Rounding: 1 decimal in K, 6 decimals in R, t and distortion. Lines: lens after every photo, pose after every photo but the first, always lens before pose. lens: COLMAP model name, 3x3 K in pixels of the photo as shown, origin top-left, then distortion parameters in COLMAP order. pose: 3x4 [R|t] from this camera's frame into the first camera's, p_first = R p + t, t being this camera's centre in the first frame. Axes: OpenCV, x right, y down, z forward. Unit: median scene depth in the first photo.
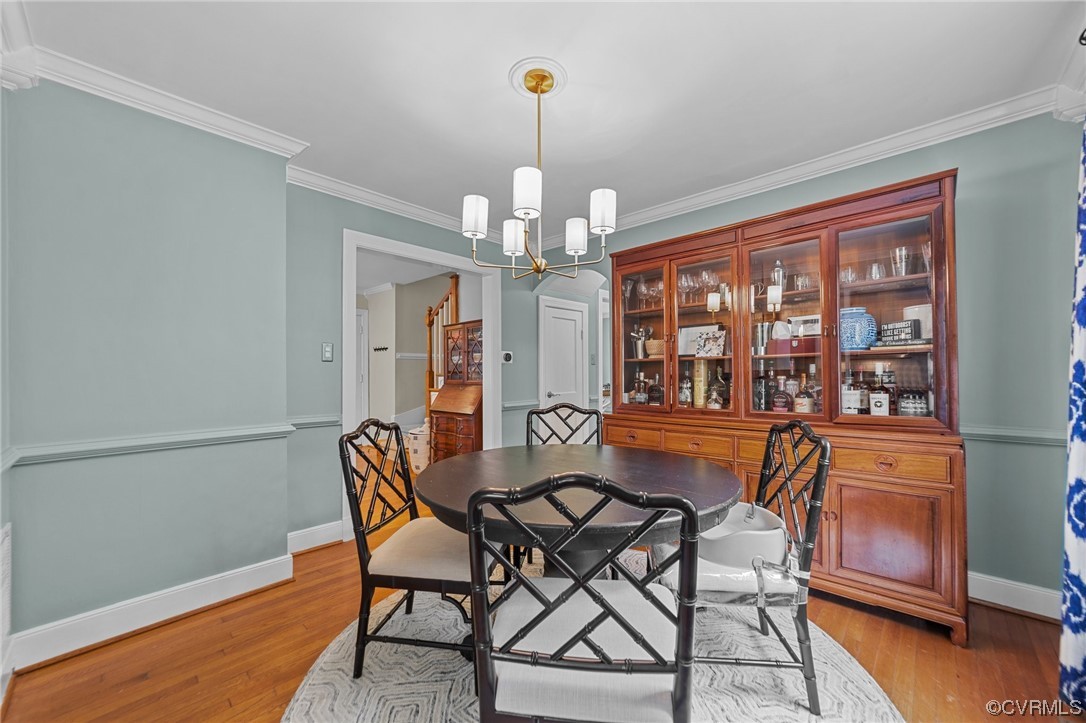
lens RADIAL K [[415.1, 0, 542.0], [0, 415.1, 367.5], [0, 0, 1]] dist [-0.019785, 0.006614]
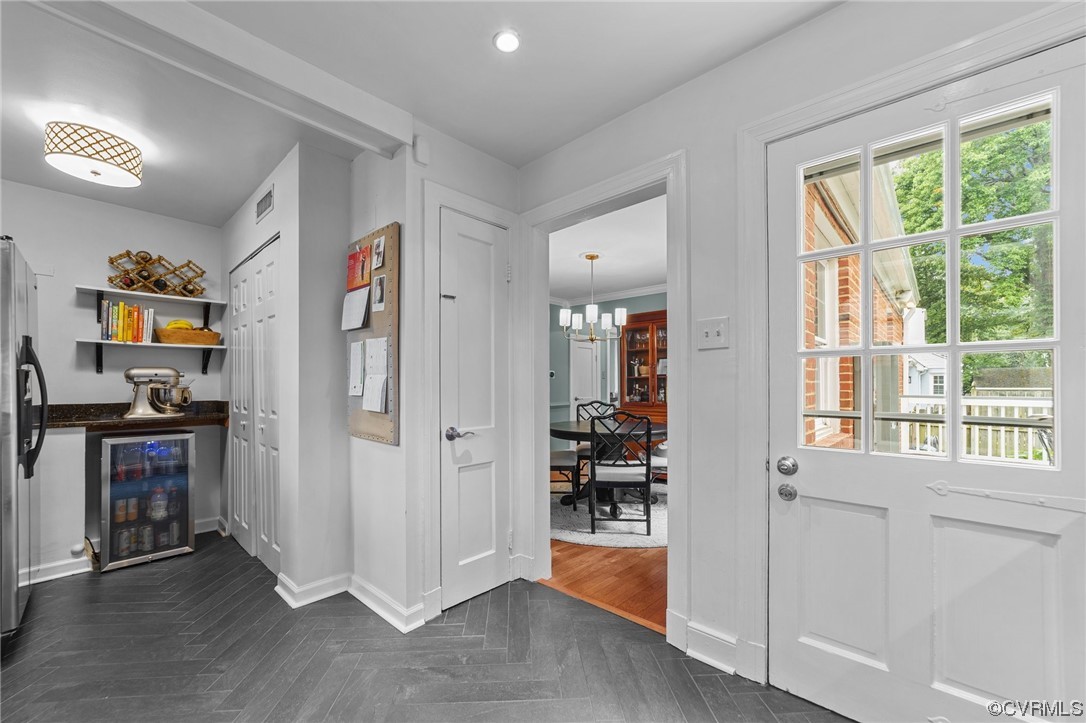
lens RADIAL K [[424.8, 0, 550.4], [0, 424.8, 384.5], [0, 0, 1]] dist [-0.001765, -0.000002]
pose [[0.999317, -0.000437, 0.036952, -0.195318], [-0.000017, 0.999924, 0.012299, -0.009129], [-0.036955, -0.012292, 0.999241, -0.795662]]
